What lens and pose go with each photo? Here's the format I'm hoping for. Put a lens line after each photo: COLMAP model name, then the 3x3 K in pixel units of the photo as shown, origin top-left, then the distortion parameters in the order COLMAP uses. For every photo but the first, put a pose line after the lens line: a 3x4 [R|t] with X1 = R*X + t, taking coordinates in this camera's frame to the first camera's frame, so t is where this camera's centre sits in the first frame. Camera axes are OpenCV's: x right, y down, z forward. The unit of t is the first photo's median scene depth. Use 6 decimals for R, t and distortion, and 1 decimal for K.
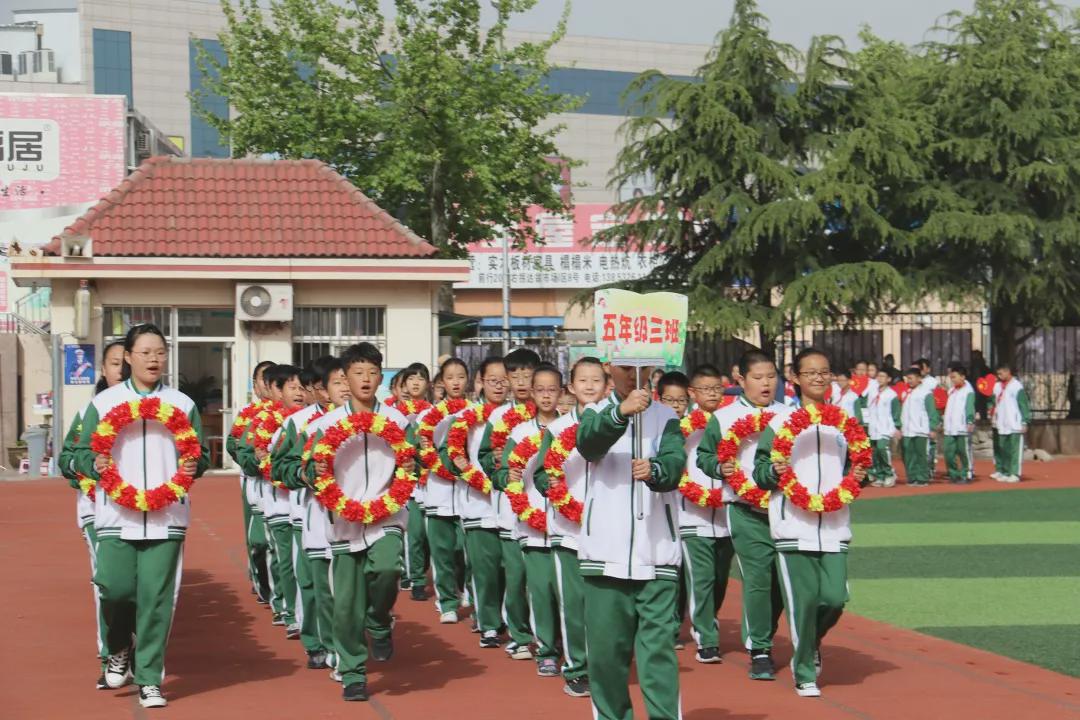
lens RADIAL K [[3257.4, 0, 540.0], [0, 3257.4, 360.0], [0, 0, 1]] dist [0.858695, 0.292935]
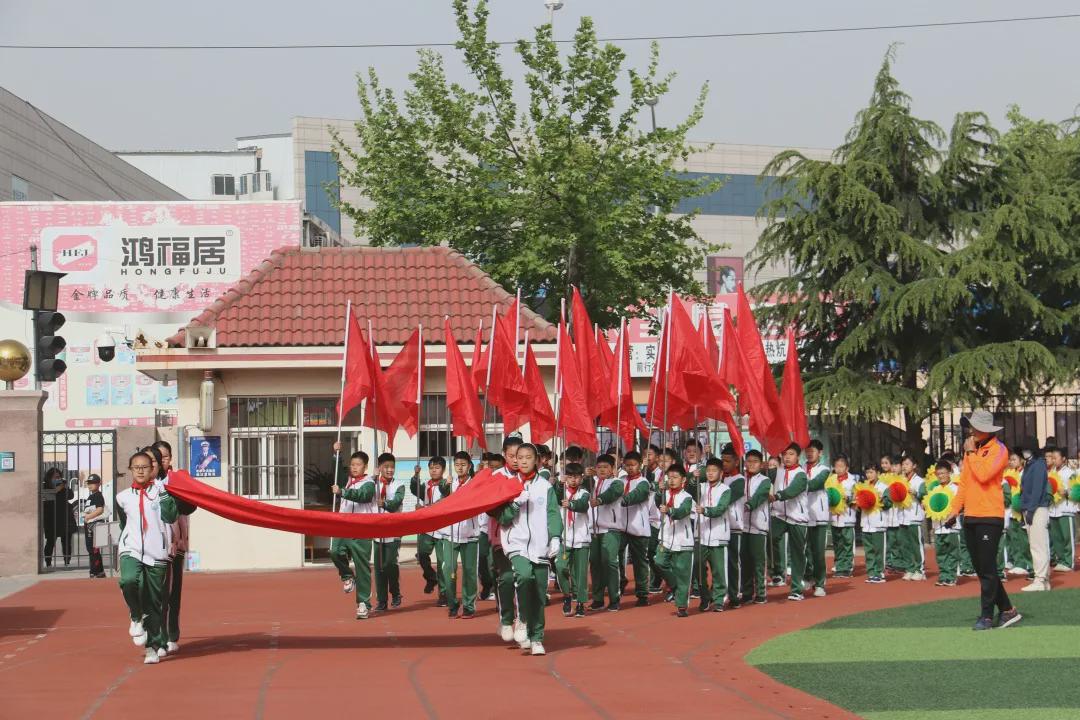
lens RADIAL K [[2872.1, 0, 540.0], [0, 2872.1, 360.0], [0, 0, 1]] dist [0.629410, 1.400612]
pose [[0.997460, -0.014134, -0.069815, 0.019253], [0.011955, 0.999431, -0.031541, 0.000890], [0.070221, 0.030626, 0.997061, 0.131653]]
